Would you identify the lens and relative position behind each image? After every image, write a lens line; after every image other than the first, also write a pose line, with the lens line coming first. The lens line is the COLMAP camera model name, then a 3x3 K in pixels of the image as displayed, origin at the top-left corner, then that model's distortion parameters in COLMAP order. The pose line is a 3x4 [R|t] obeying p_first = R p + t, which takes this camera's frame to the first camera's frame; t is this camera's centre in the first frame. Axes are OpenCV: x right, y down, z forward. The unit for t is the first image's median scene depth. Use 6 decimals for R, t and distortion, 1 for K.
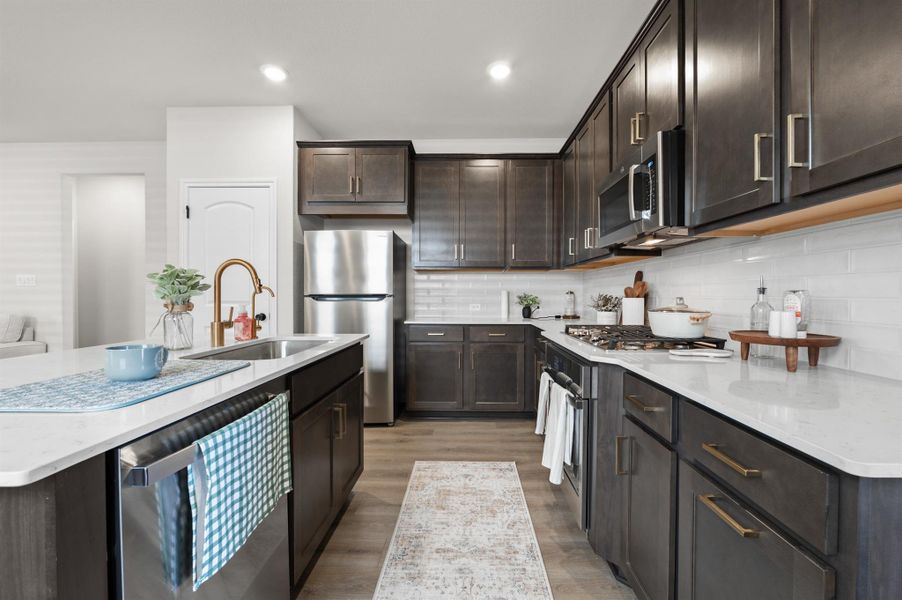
lens RADIAL K [[373.3, 0, 457.2], [0, 373.3, 296.5], [0, 0, 1]] dist [-0.000267, -0.000124]
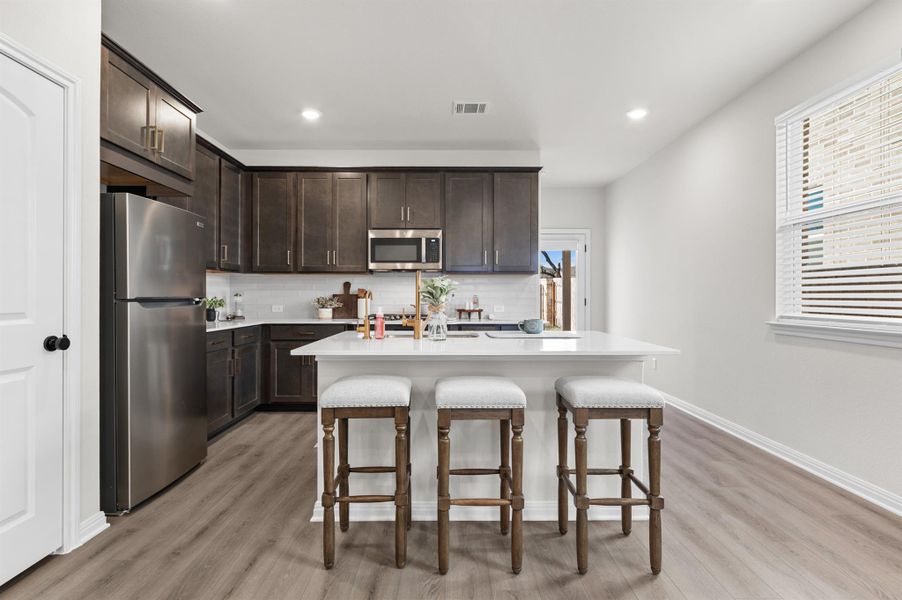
lens RADIAL K [[441.4, 0, 451.0], [0, 441.4, 300.0], [0, 0, 1]] dist [-0.002104, -0.000669]
pose [[-0.040003, -0.009220, 0.999157, -1.122514], [0.006747, 0.999932, 0.009497, -0.004880], [-0.999177, 0.007121, -0.039938, 0.499932]]
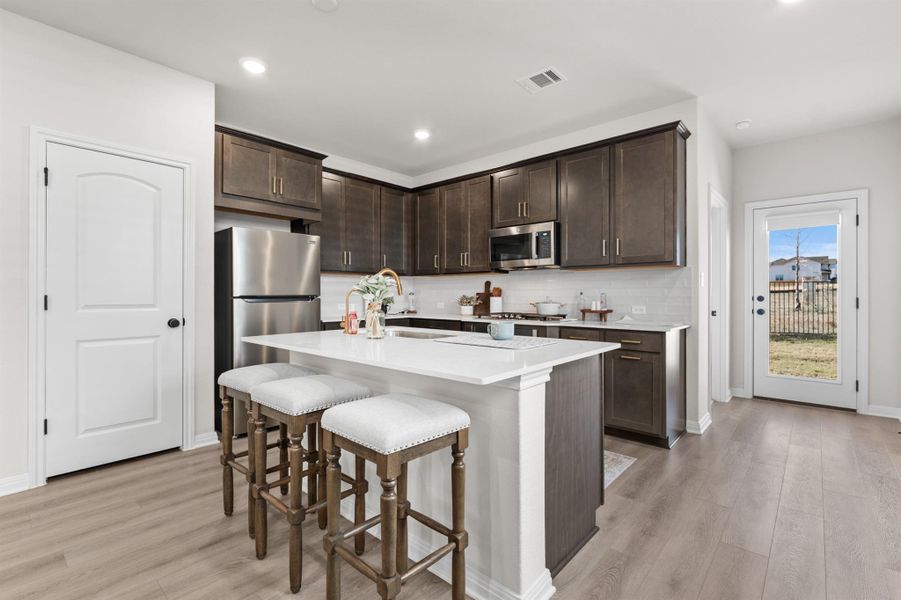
lens RADIAL K [[415.7, 0, 451.7], [0, 415.7, 293.6], [0, 0, 1]] dist [-0.000770, -0.000181]
pose [[0.645643, 0.000107, 0.763639, -0.828888], [0.006372, 0.999964, -0.005528, -0.001744], [-0.763613, 0.008435, 0.645620, -0.065788]]
